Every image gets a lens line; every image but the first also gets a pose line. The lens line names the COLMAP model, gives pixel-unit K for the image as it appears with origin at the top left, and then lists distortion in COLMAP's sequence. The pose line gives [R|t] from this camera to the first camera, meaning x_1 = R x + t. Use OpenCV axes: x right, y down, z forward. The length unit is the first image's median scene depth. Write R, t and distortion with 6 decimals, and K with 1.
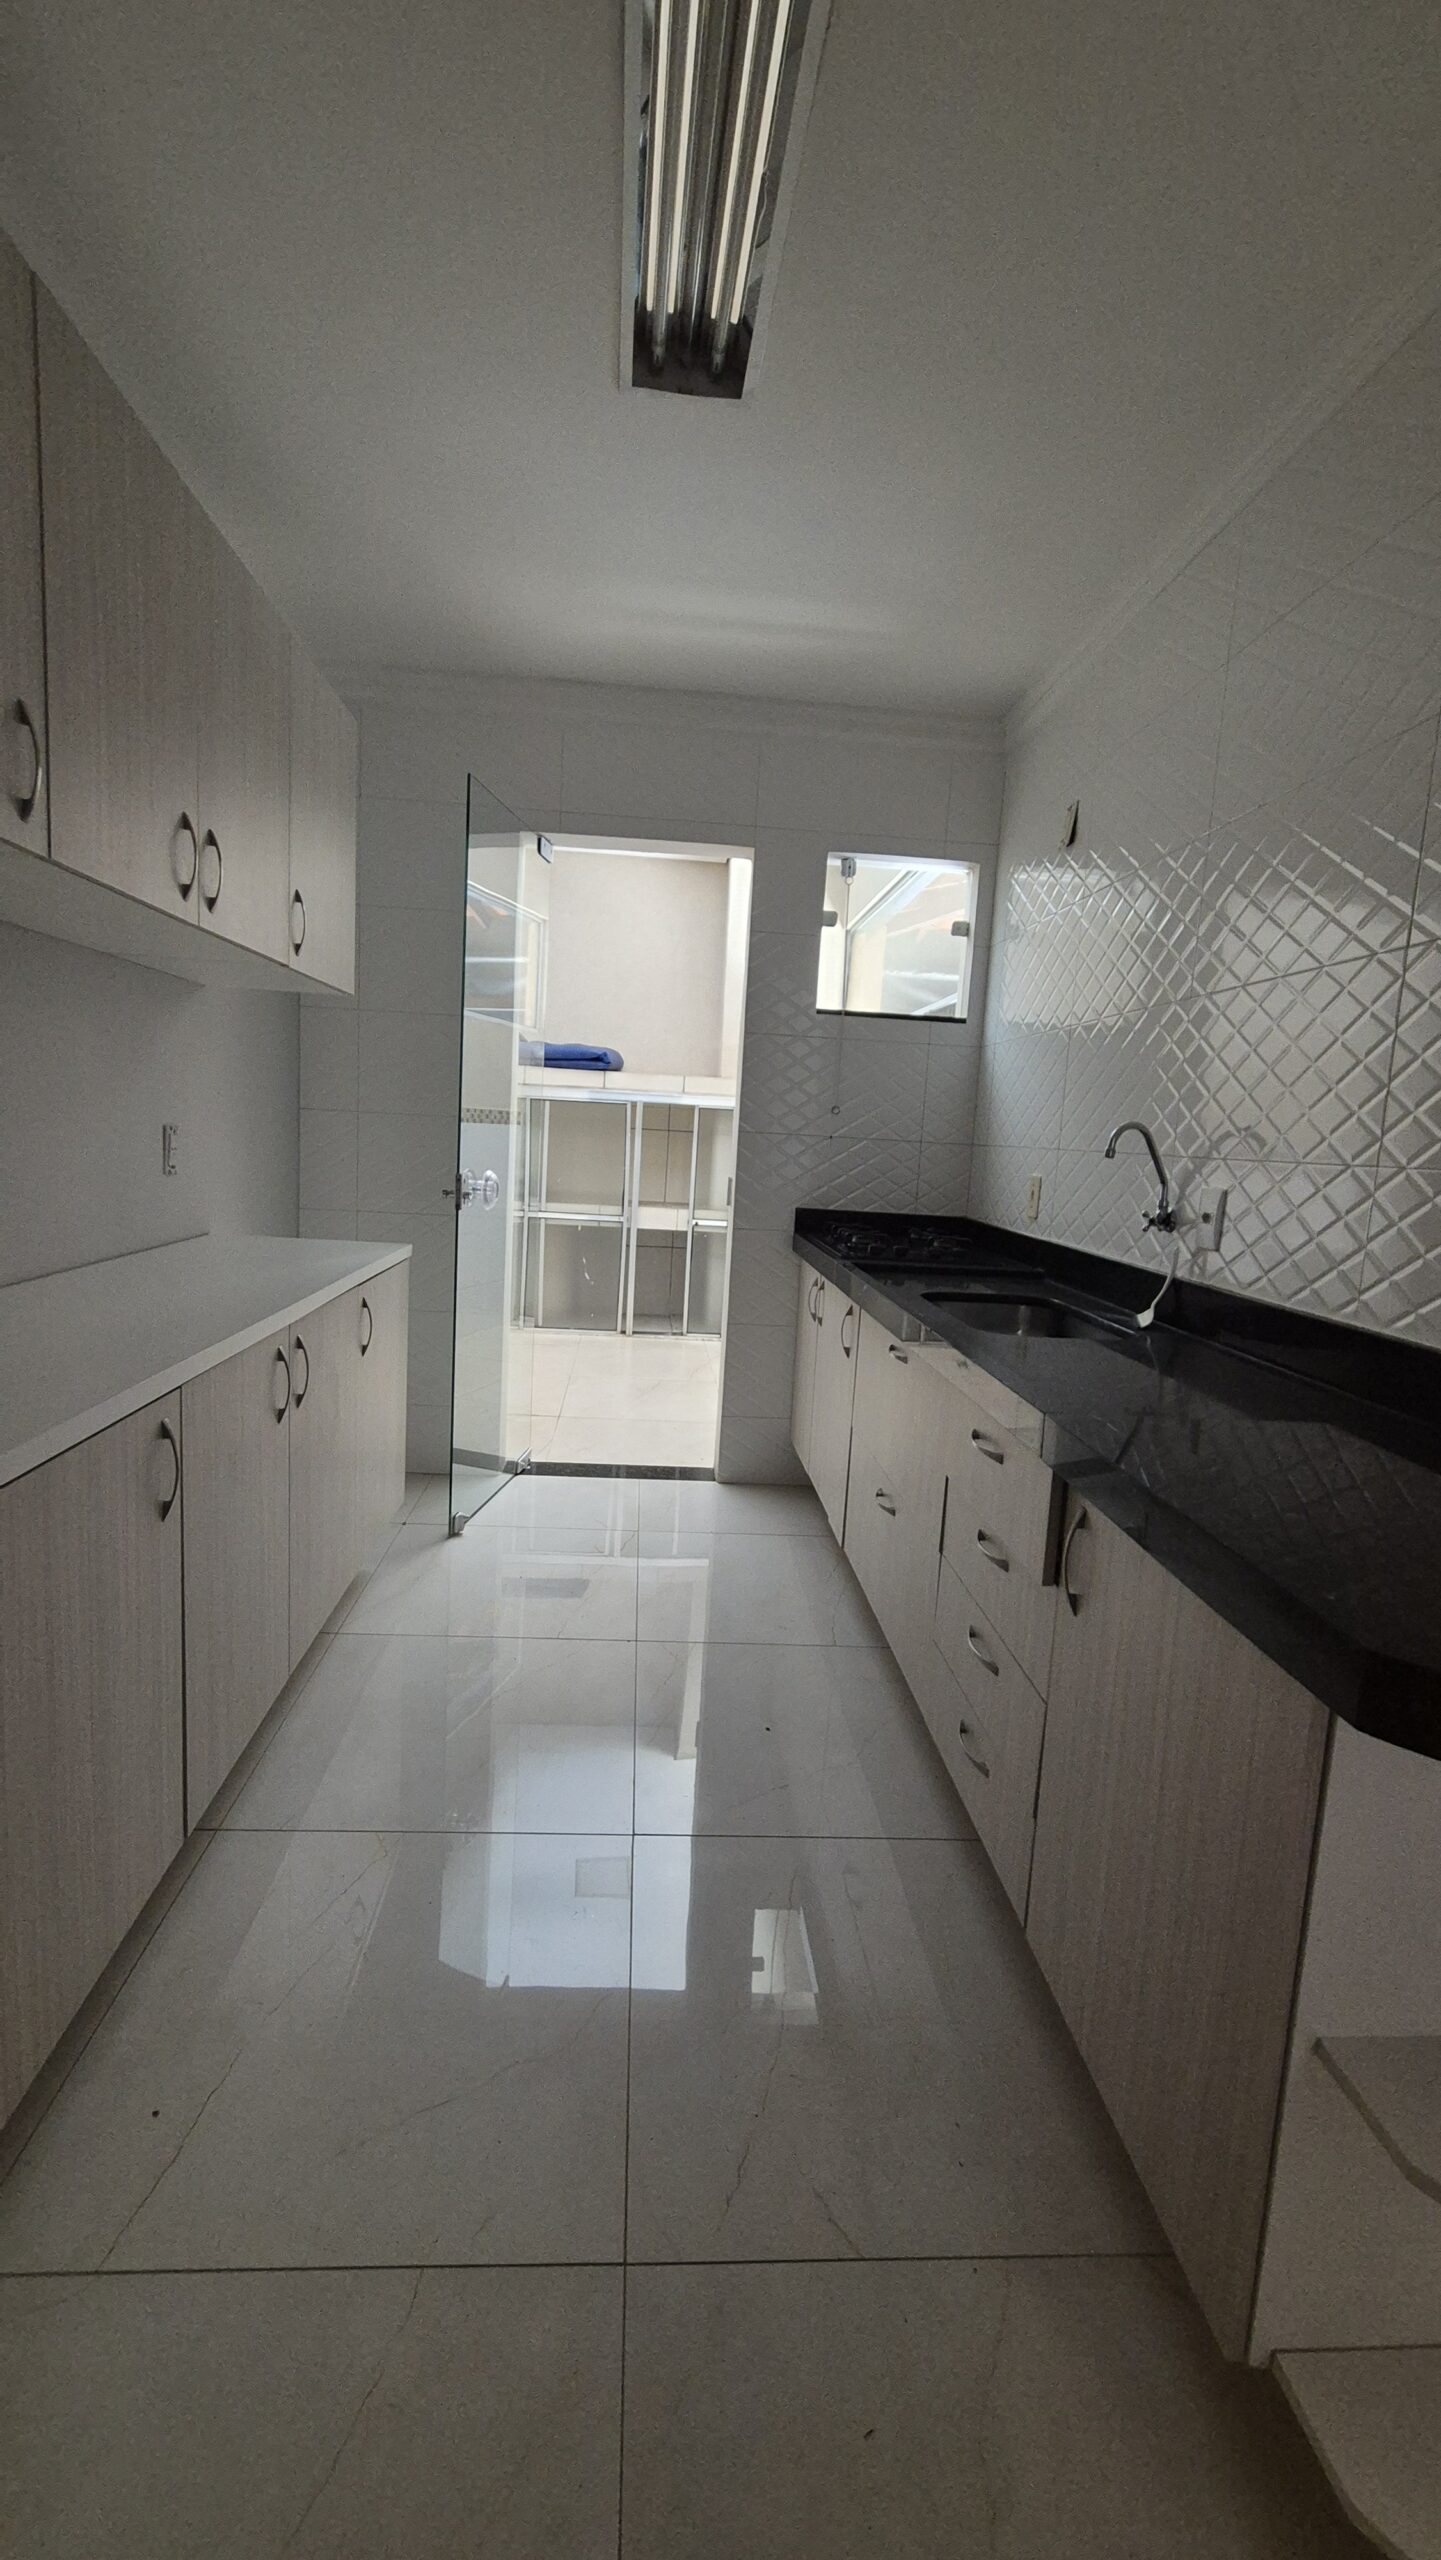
lens RADIAL K [[1059.8, 0, 726.5], [0, 1059.8, 1275.4], [0, 0, 1]] dist [0.001763, -0.000394]
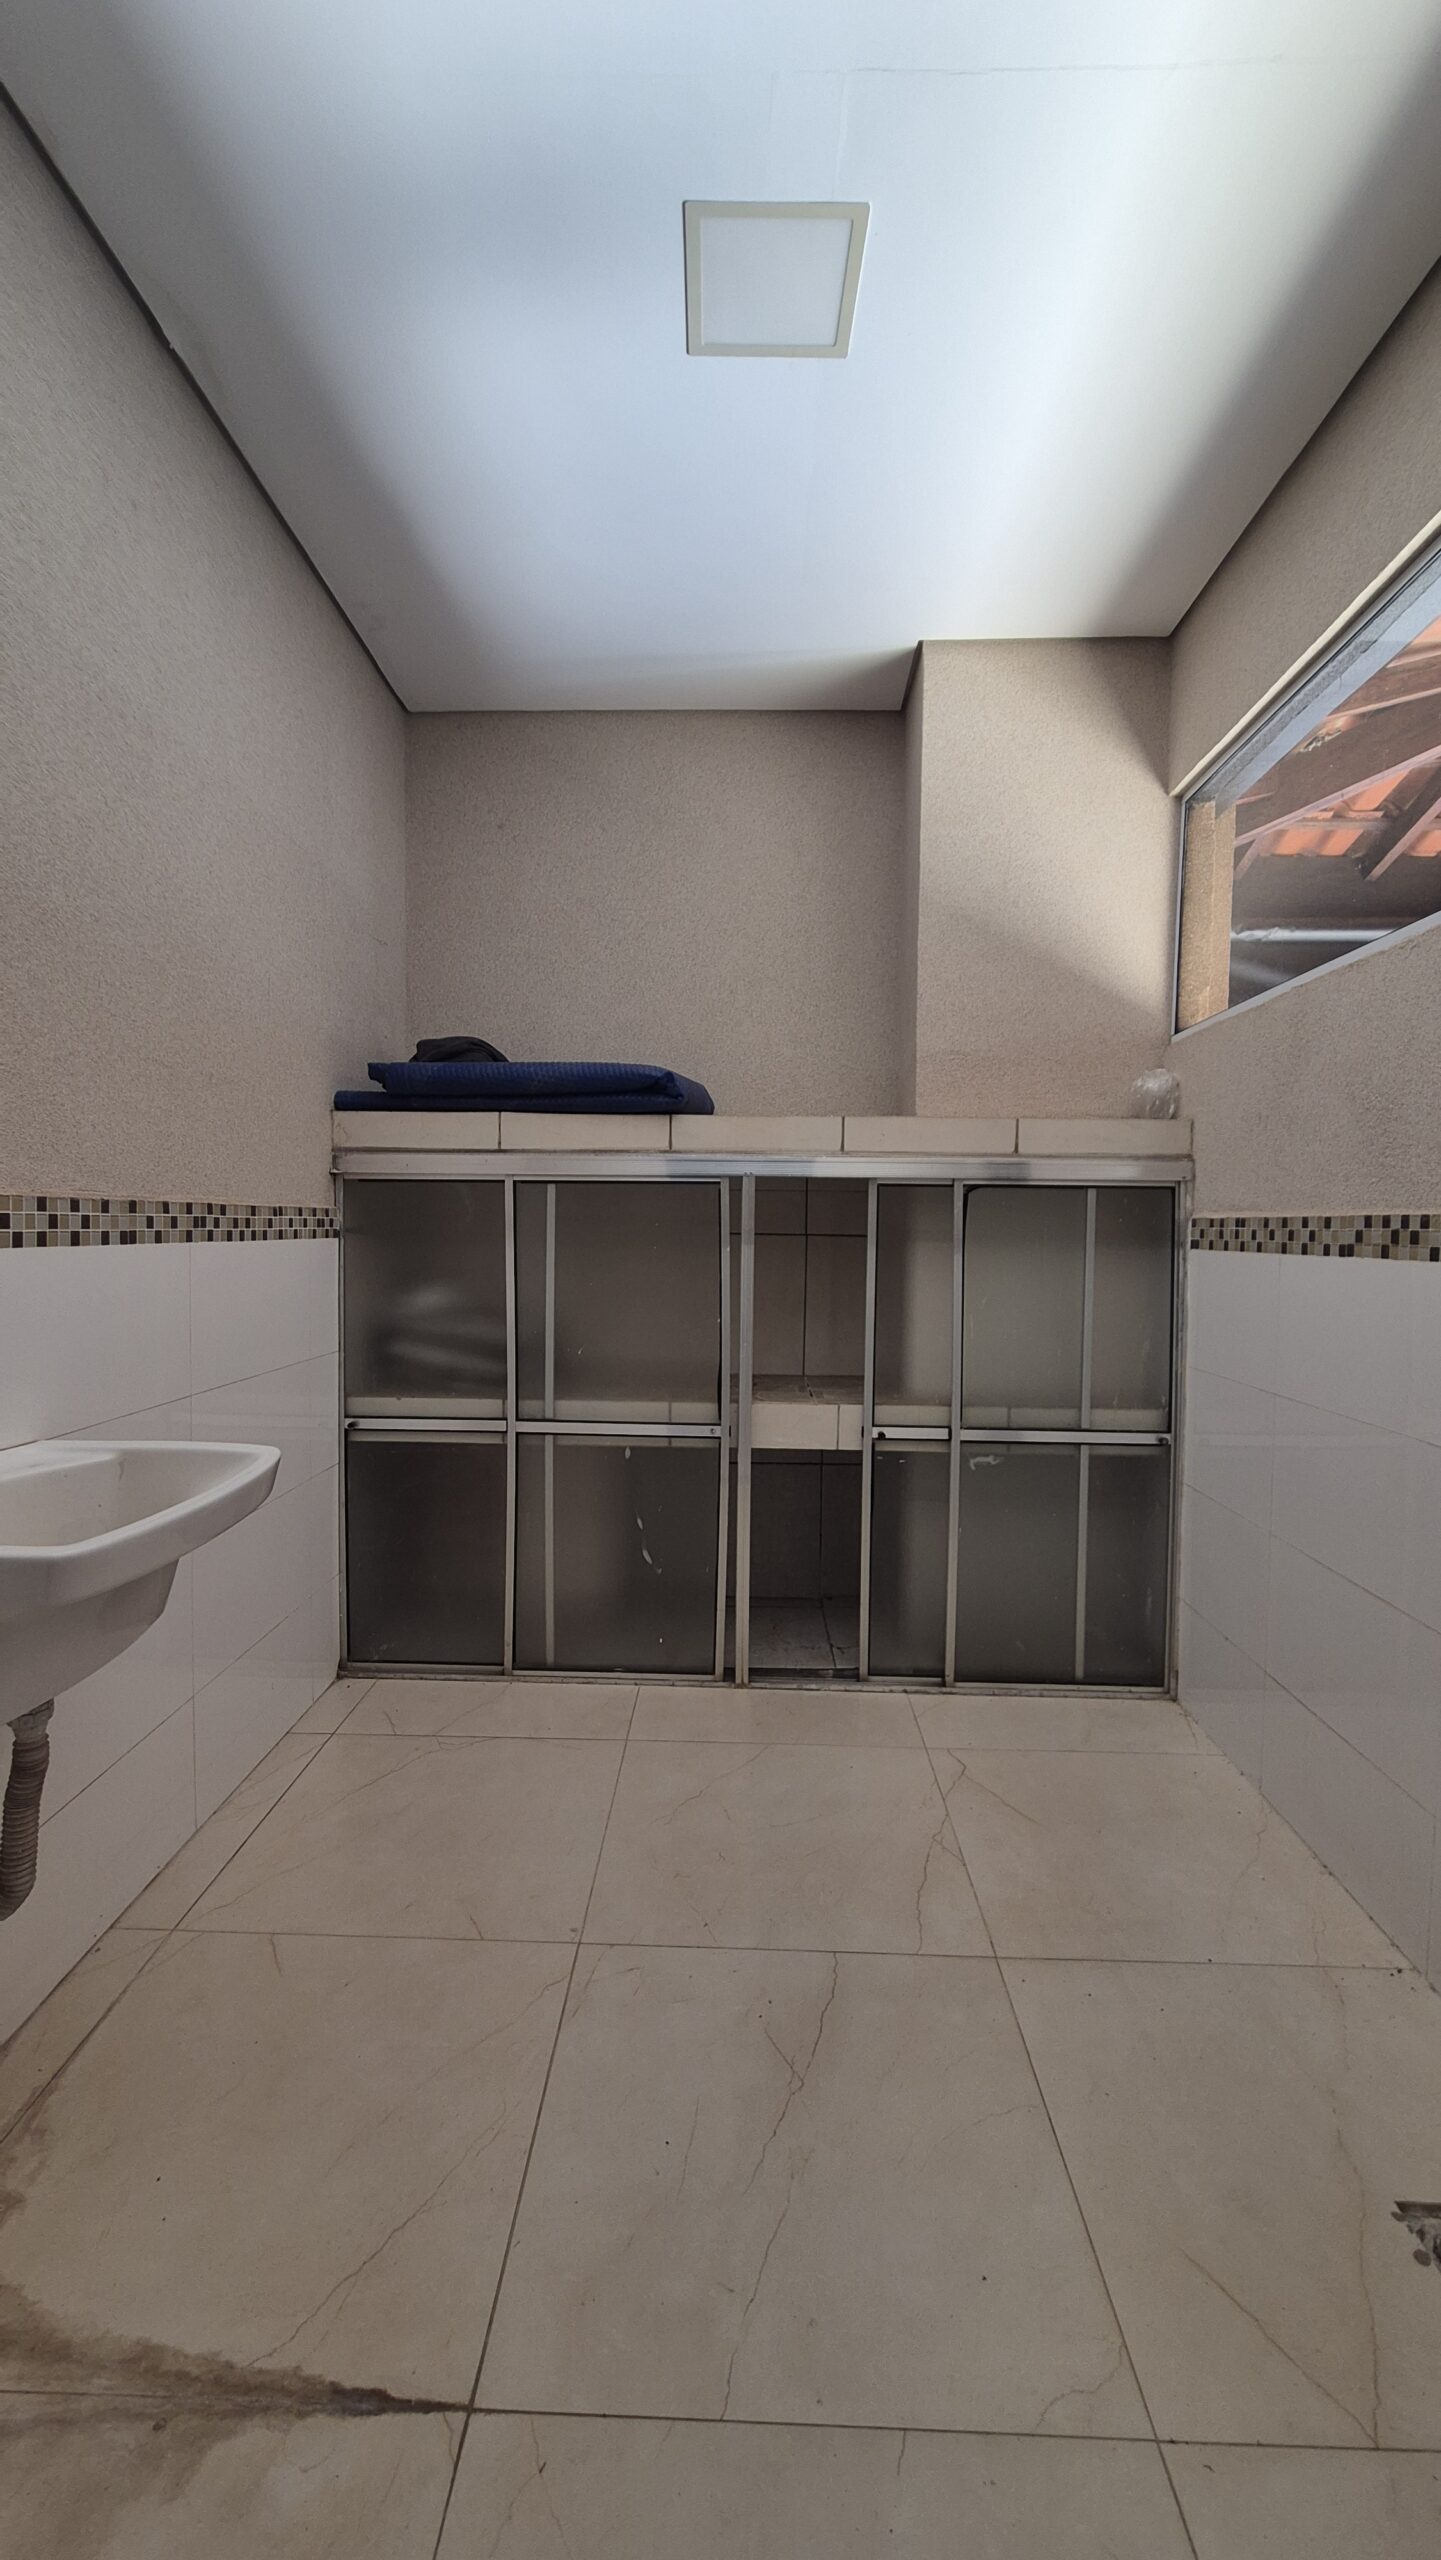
lens RADIAL K [[1059.8, 0, 726.5], [0, 1059.8, 1275.4], [0, 0, 1]] dist [0.001763, -0.000394]
pose [[0.993592, -0.038115, -0.106408, -0.043366], [0.031320, 0.997406, -0.064815, -0.089637], [0.108603, 0.061067, 0.992208, 0.537257]]
